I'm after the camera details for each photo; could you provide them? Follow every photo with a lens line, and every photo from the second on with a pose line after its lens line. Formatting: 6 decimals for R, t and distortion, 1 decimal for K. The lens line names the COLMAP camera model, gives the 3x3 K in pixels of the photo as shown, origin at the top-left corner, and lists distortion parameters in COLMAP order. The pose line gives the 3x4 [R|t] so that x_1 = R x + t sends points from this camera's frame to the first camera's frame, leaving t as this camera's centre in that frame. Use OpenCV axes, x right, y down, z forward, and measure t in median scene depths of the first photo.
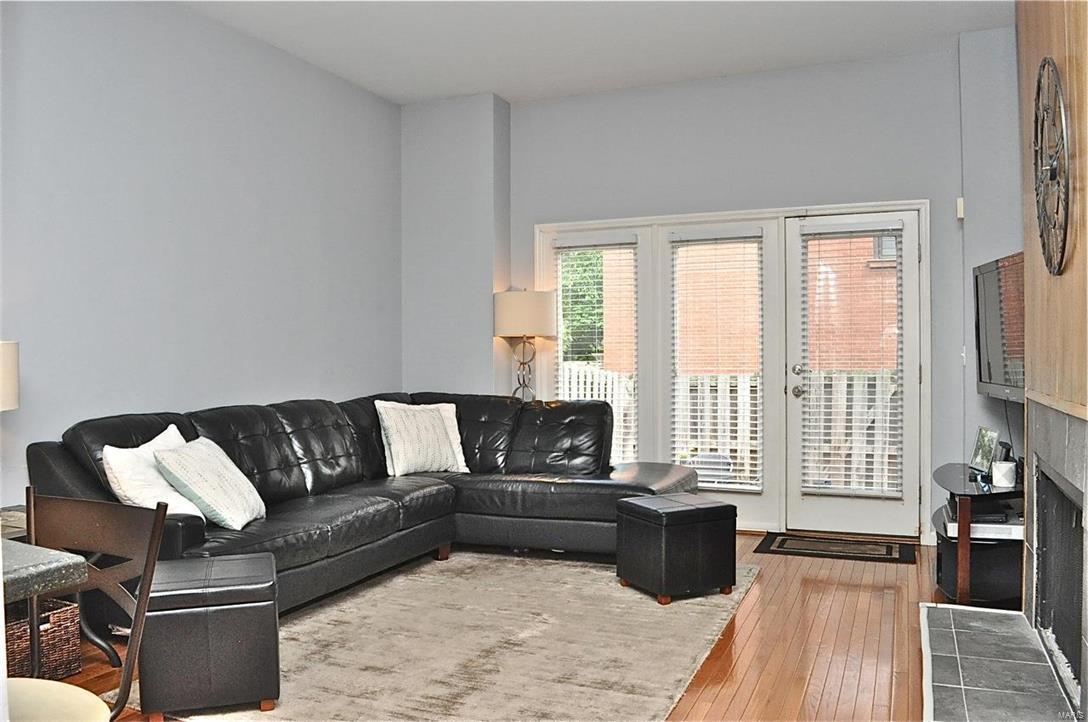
lens RADIAL K [[864.8, 0, 534.4], [0, 864.8, 359.6], [0, 0, 1]] dist [-0.078701, 0.011919]
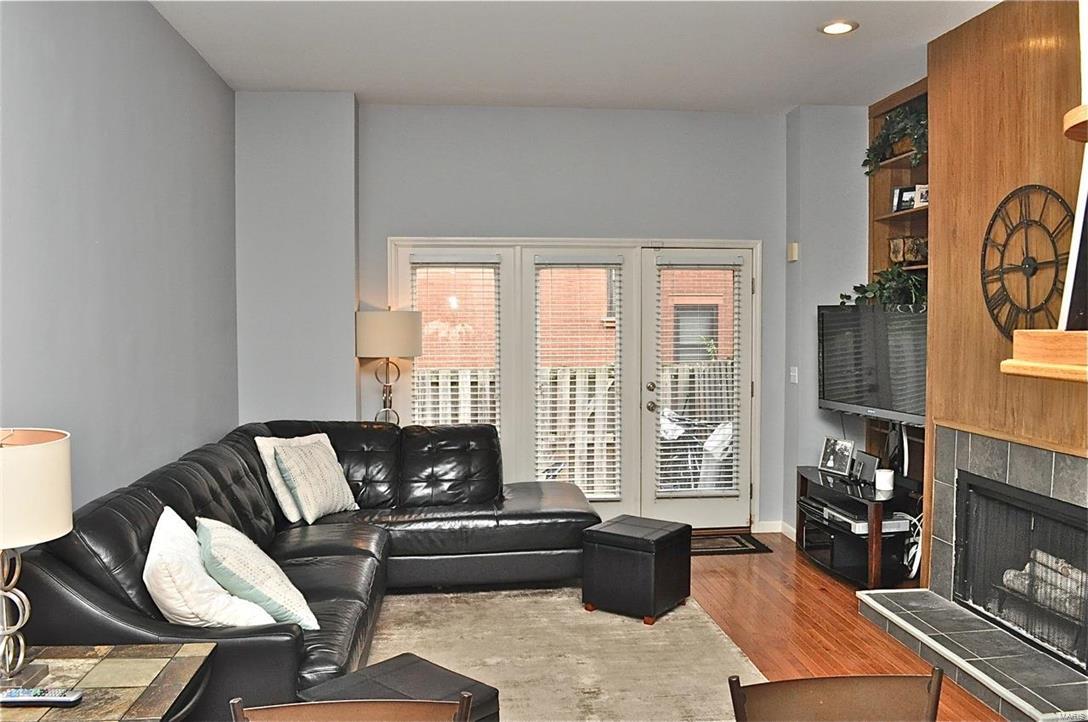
lens RADIAL K [[864.8, 0, 537.5], [0, 864.8, 365.2], [0, 0, 1]] dist [-0.078701, 0.011919]
pose [[0.871117, -0.021264, 0.490616, -0.366786], [0.001206, 0.999152, 0.041163, -0.062260], [-0.491075, -0.035266, 0.870403, 0.107444]]
